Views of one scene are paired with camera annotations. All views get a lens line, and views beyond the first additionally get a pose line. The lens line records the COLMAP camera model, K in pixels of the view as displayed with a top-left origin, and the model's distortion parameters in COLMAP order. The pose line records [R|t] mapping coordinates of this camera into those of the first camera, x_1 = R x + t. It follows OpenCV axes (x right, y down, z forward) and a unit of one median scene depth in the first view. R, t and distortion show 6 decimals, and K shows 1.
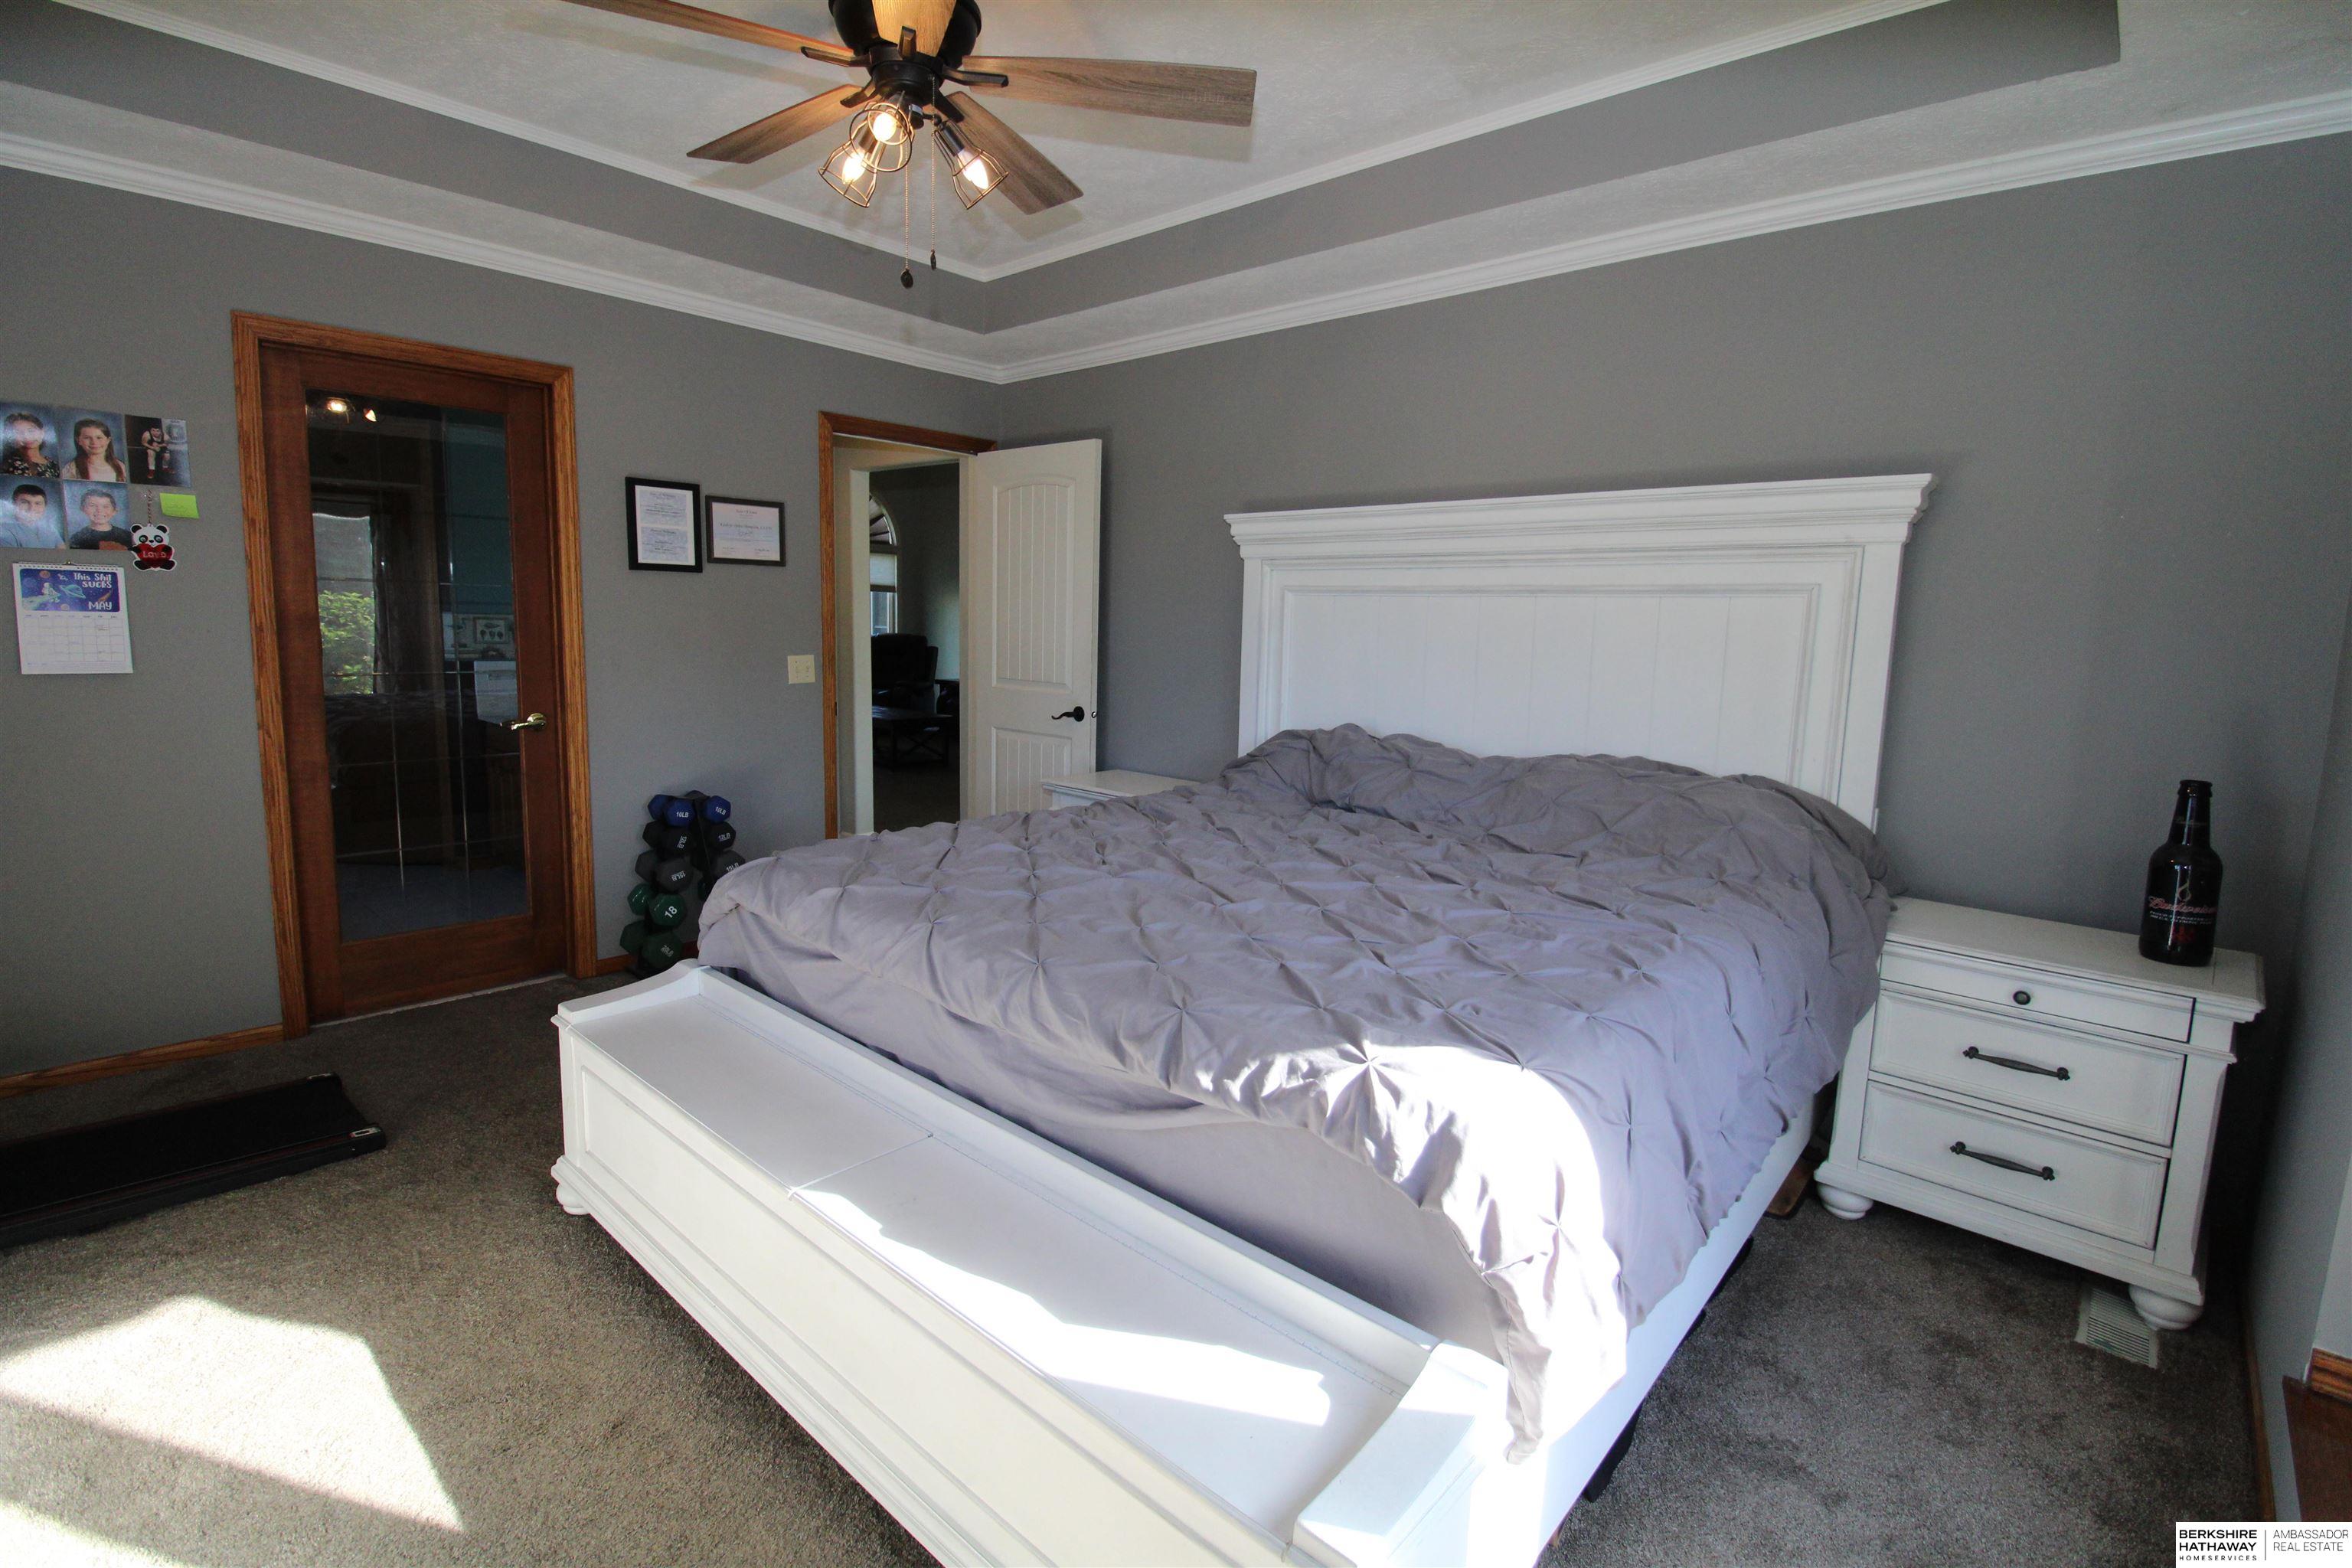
lens RADIAL K [[1085.0, 0, 1179.4], [0, 1085.0, 774.3], [0, 0, 1]] dist [-0.006404, -0.006822]
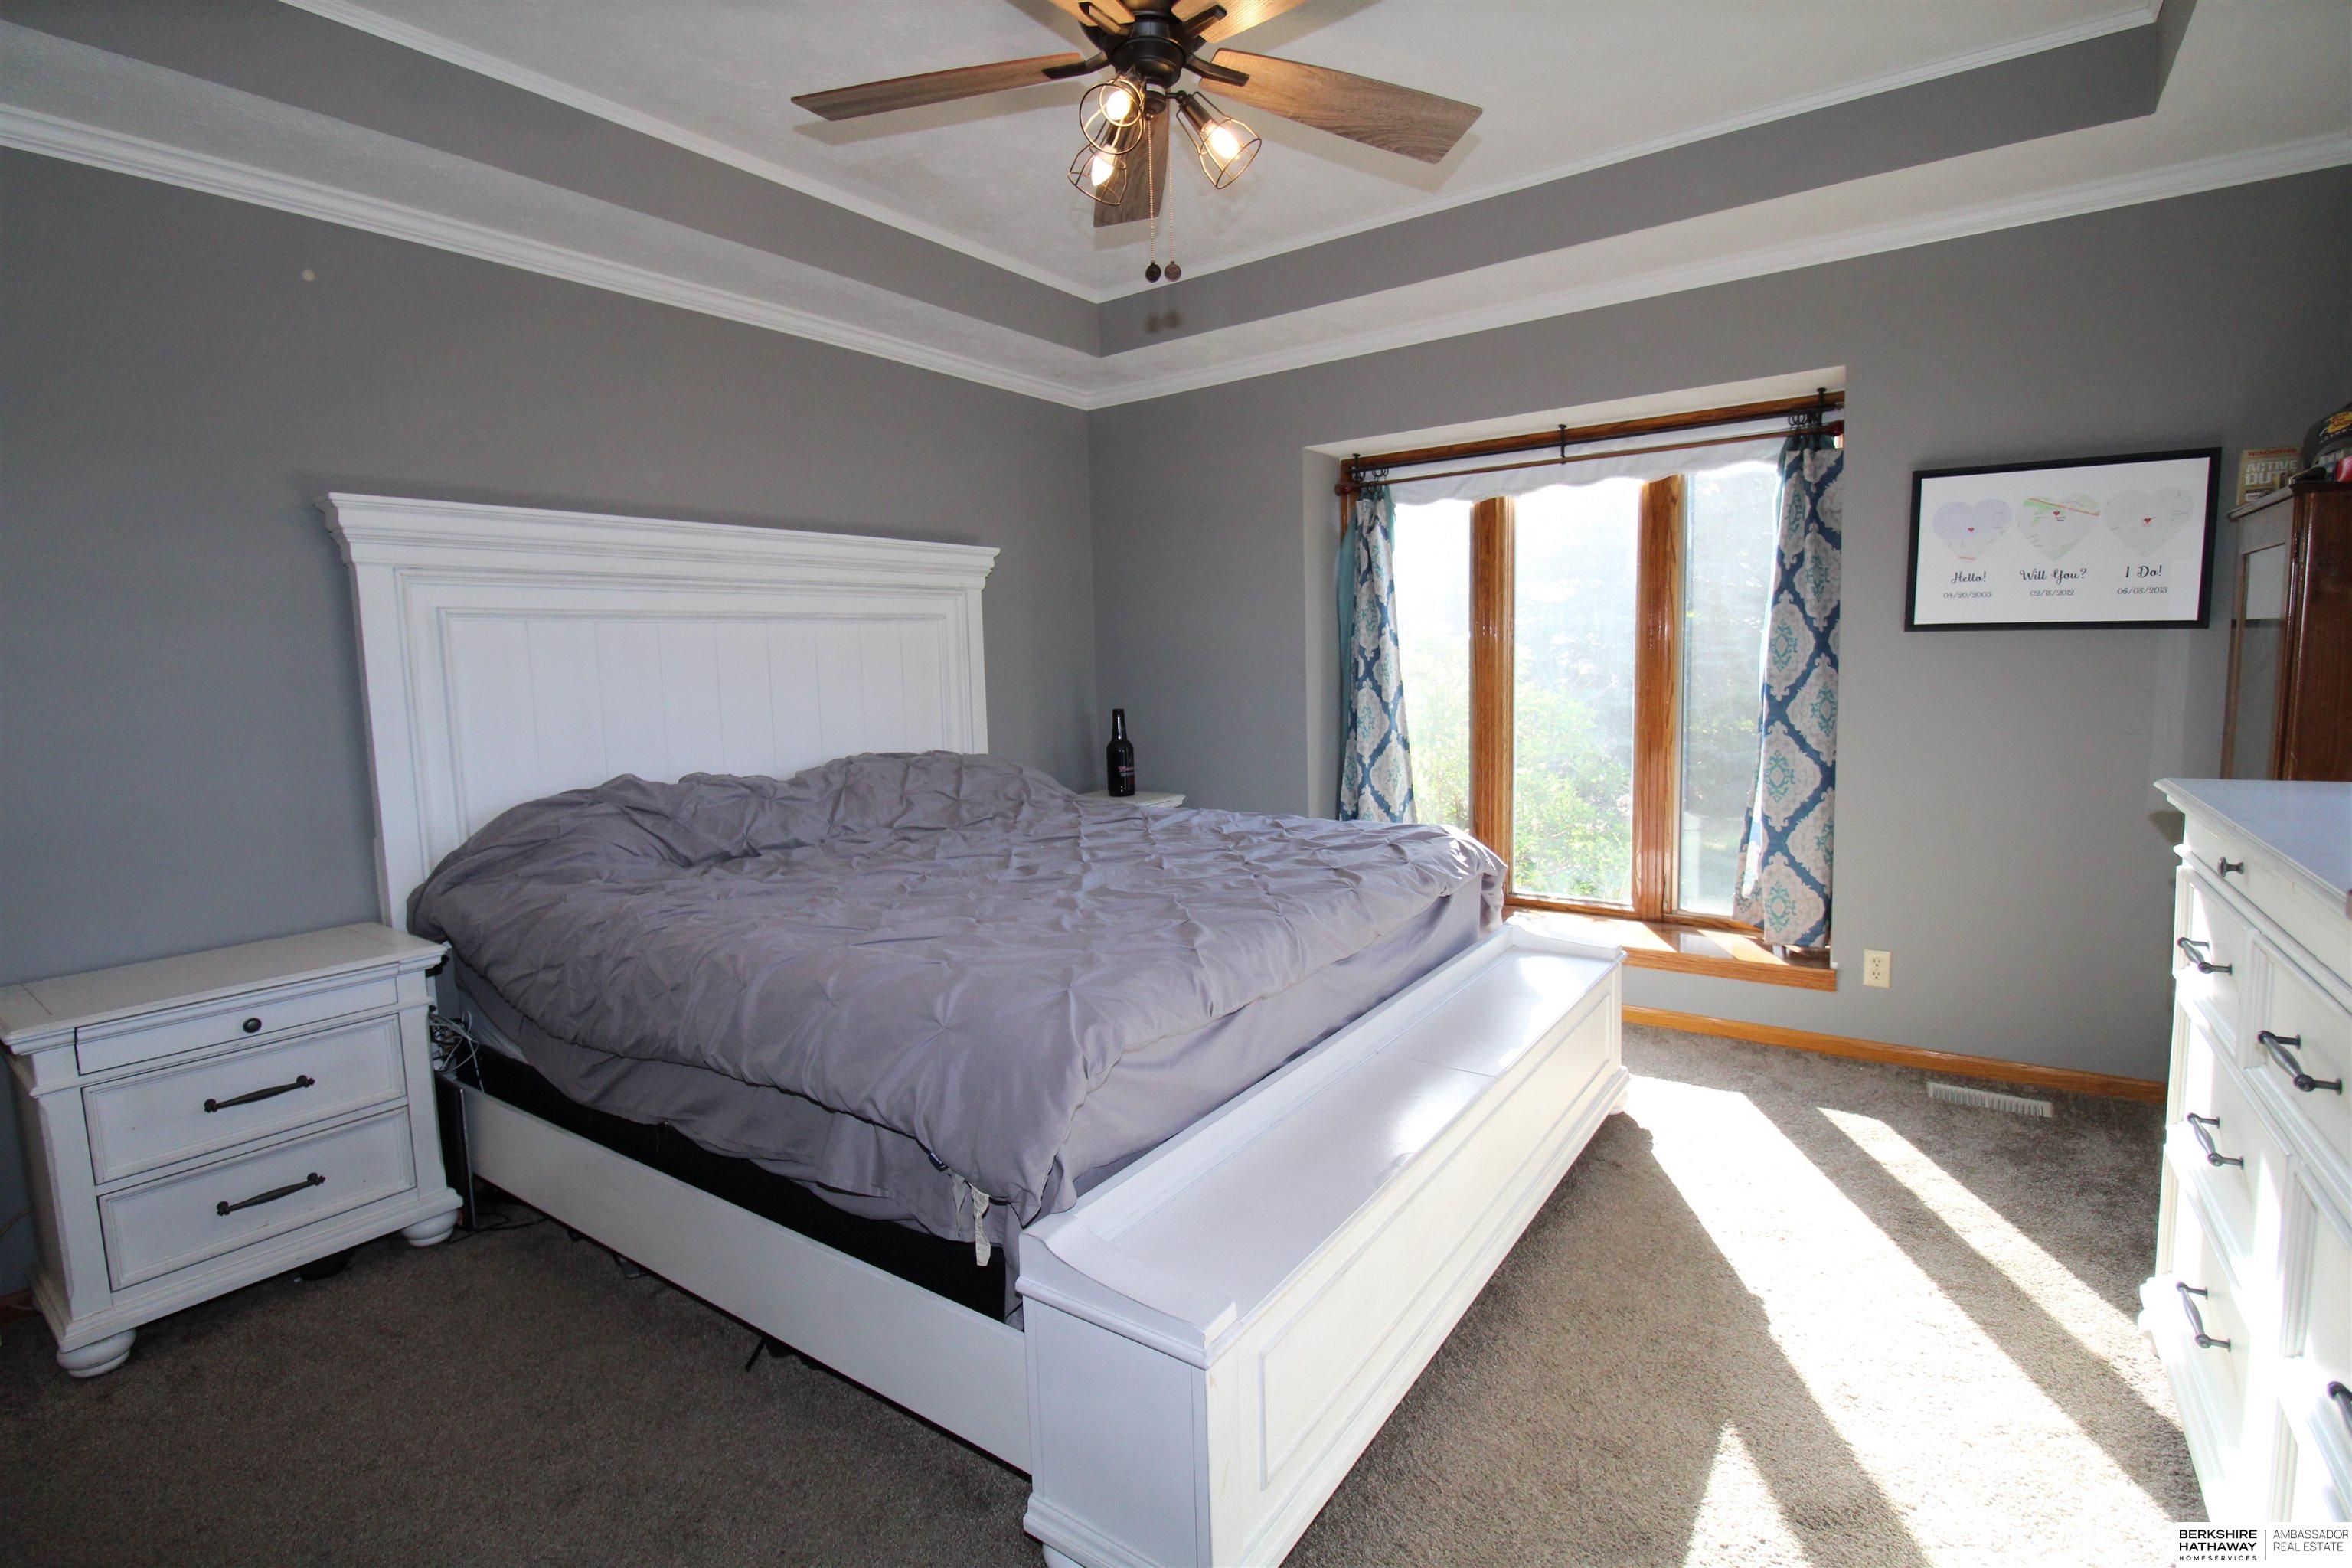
lens RADIAL K [[1085.0, 0, 1191.2], [0, 1085.0, 780.0], [0, 0, 1]] dist [-0.006404, -0.006822]
pose [[-0.136779, -0.145800, 0.979813, -0.761583], [0.153885, 0.973974, 0.166413, -0.120381], [-0.978576, 0.173541, -0.110783, 0.704923]]
